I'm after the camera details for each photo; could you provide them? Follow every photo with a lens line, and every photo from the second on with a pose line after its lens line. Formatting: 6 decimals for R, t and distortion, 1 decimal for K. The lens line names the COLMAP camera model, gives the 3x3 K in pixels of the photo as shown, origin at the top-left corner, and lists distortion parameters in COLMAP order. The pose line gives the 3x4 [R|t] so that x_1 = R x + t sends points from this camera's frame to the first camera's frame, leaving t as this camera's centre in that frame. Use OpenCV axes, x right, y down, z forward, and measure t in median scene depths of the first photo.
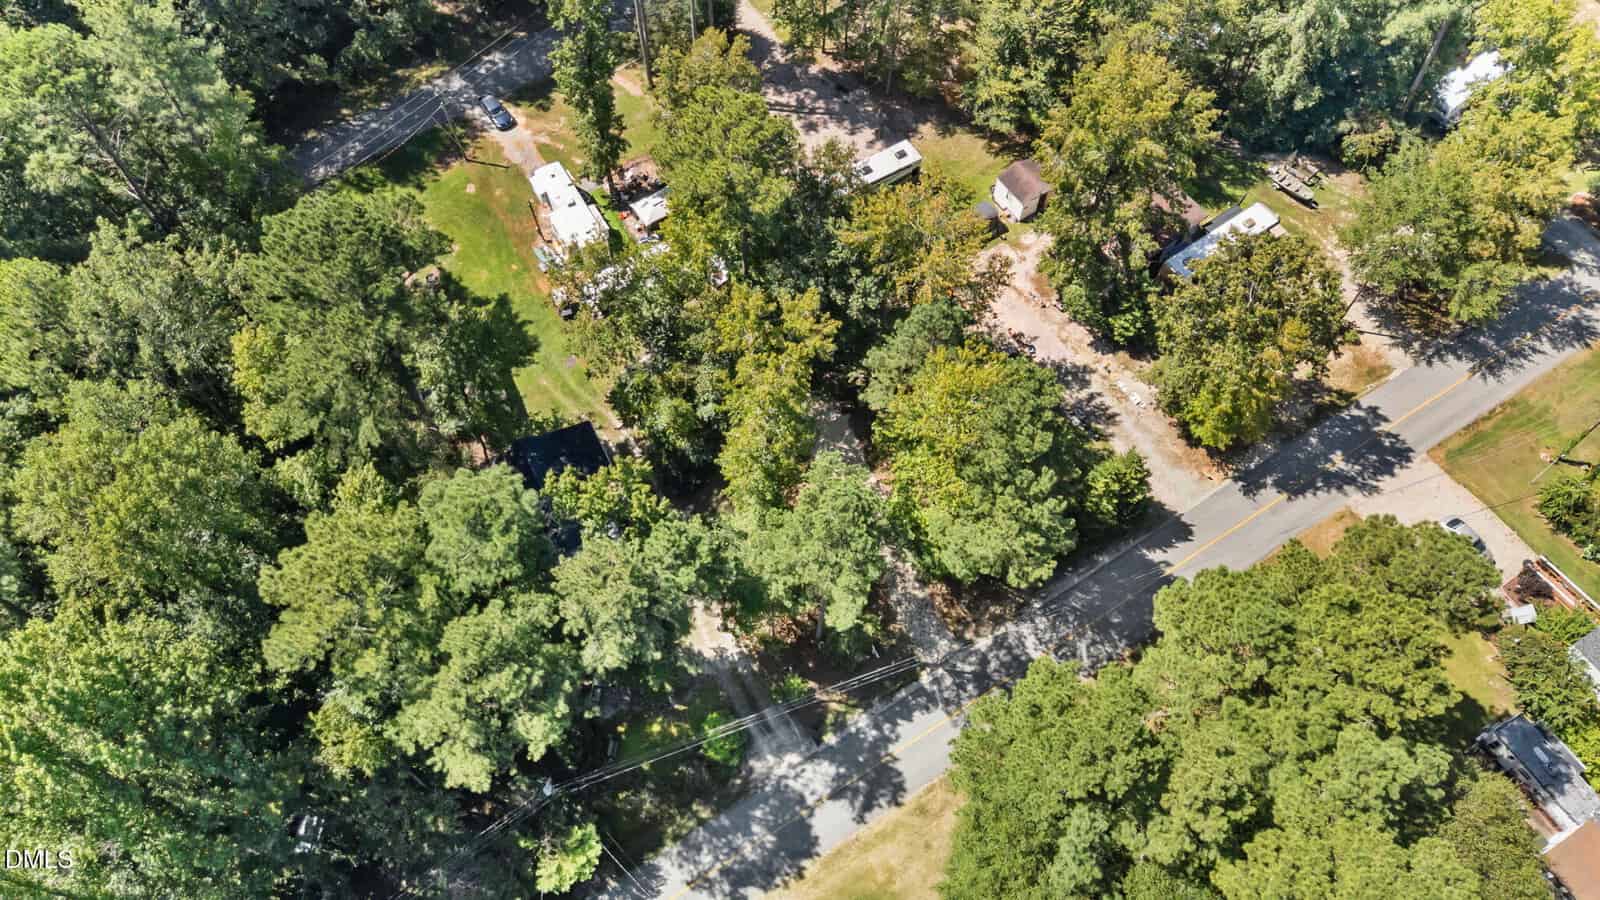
lens RADIAL K [[1204.0, 0, 800.0], [0, 1204.0, 450.0], [0, 0, 1]] dist [0.047908, -0.003605]
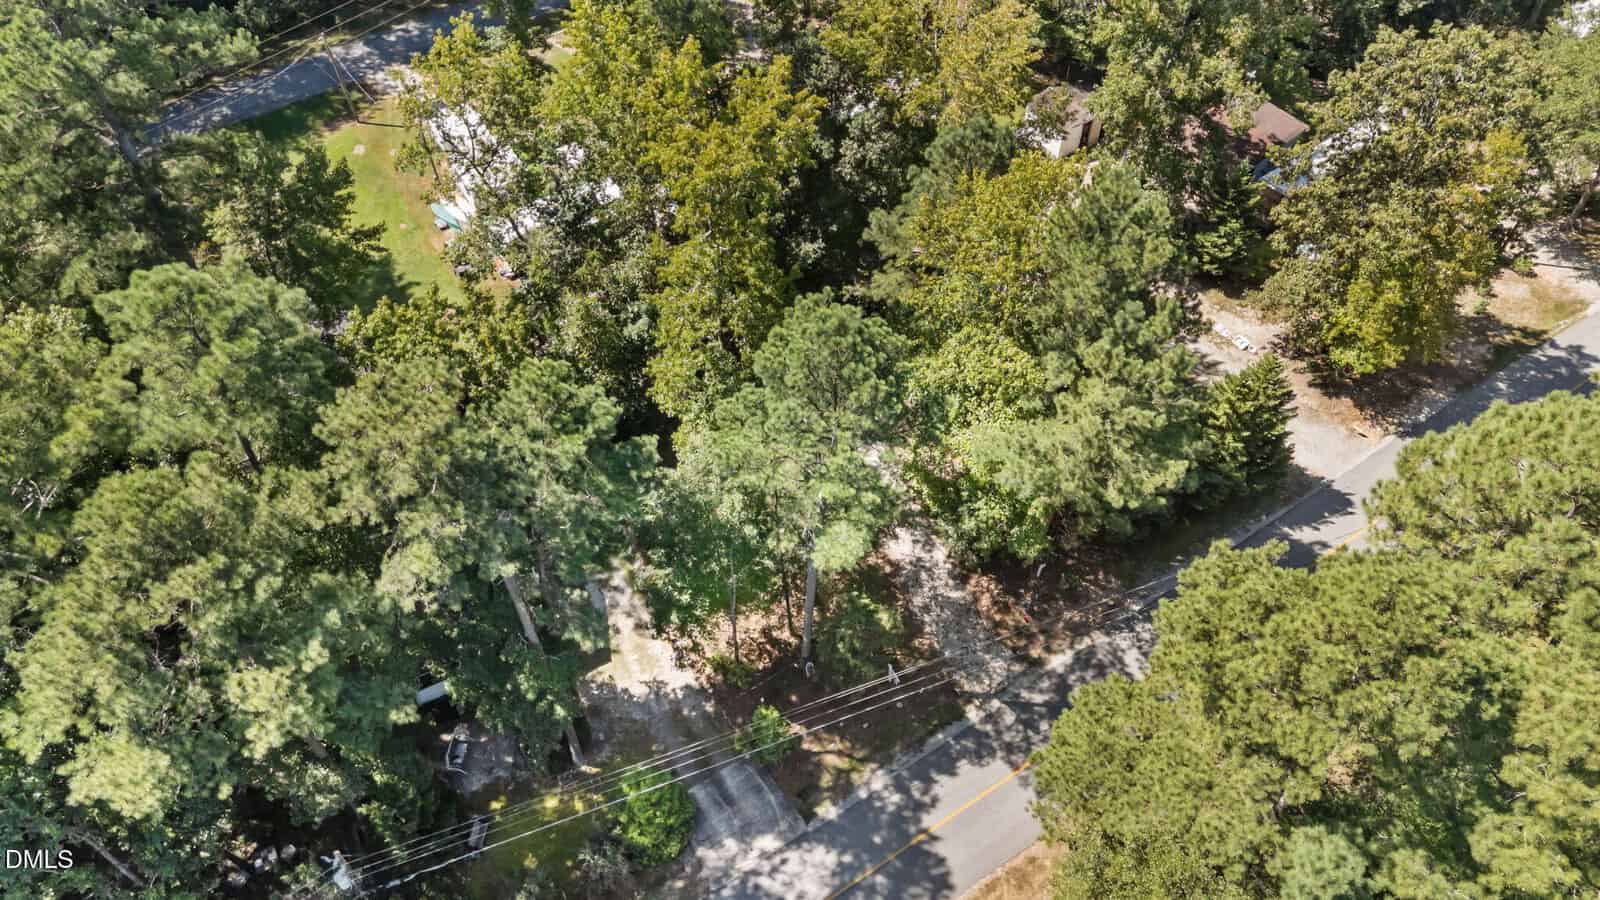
lens RADIAL K [[1194.6, 0, 799.8], [0, 1194.6, 442.1], [0, 0, 1]] dist [0.038572, -0.005633]
pose [[0.999840, -0.017718, 0.002569, 0.012528], [0.017867, 0.978410, -0.205901, 0.176203], [0.001134, 0.205914, 0.978569, 0.345280]]
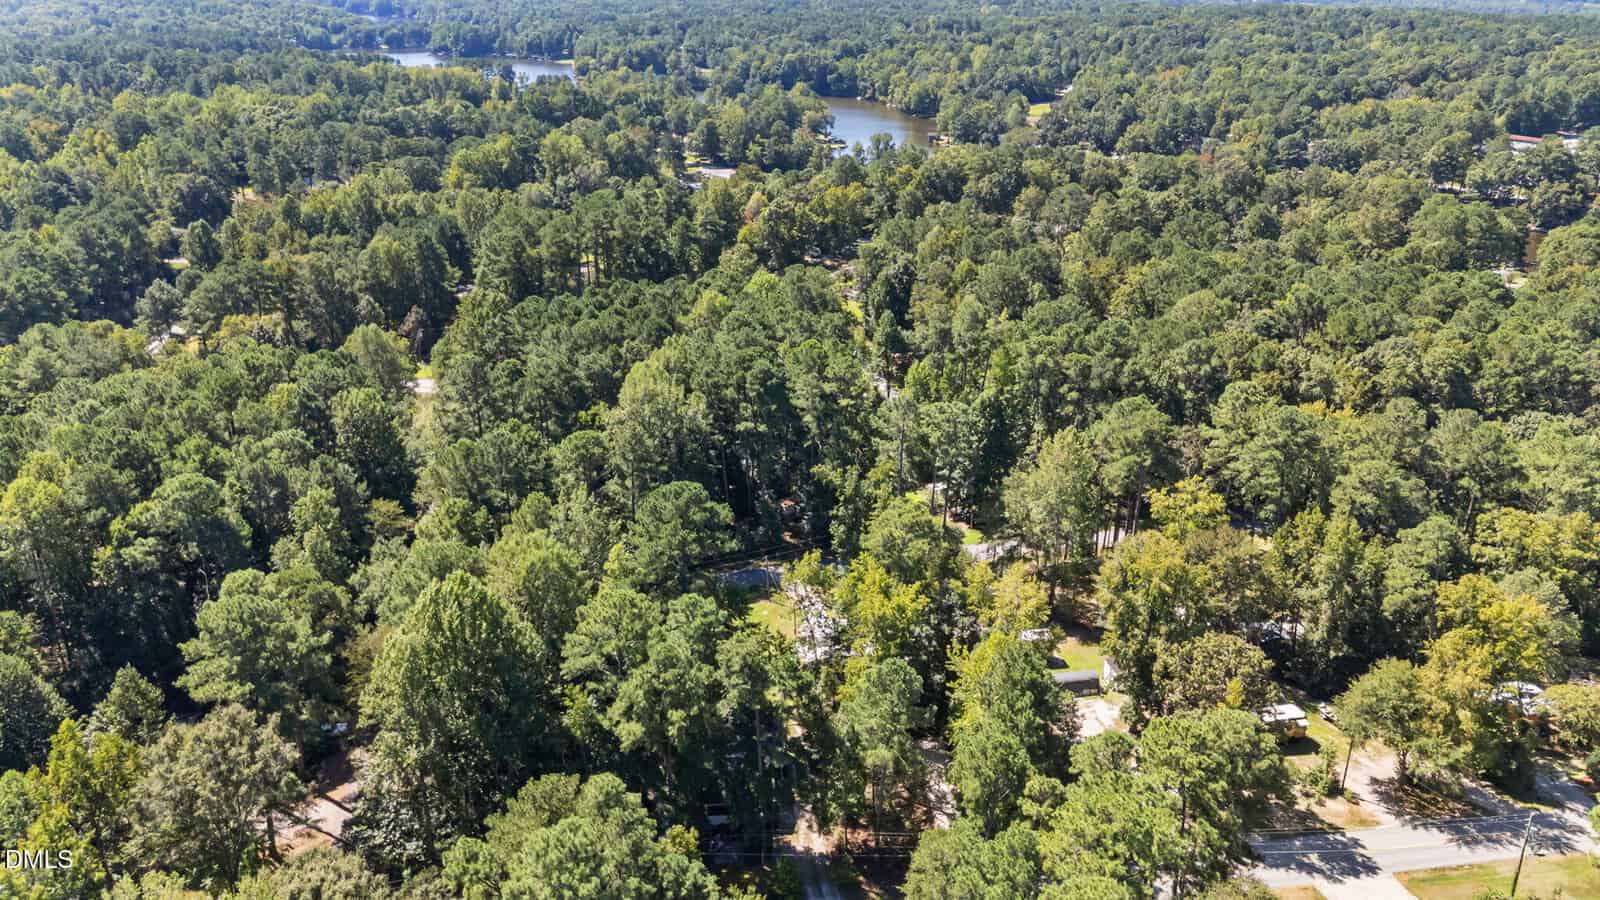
lens RADIAL K [[1194.6, 0, 799.8], [0, 1194.6, 442.1], [0, 0, 1]] dist [0.038572, -0.005633]
pose [[0.925975, 0.128629, -0.355000, 0.364021], [-0.326945, 0.743459, -0.583417, 0.642179], [0.188884, 0.656295, 0.730479, -0.329488]]
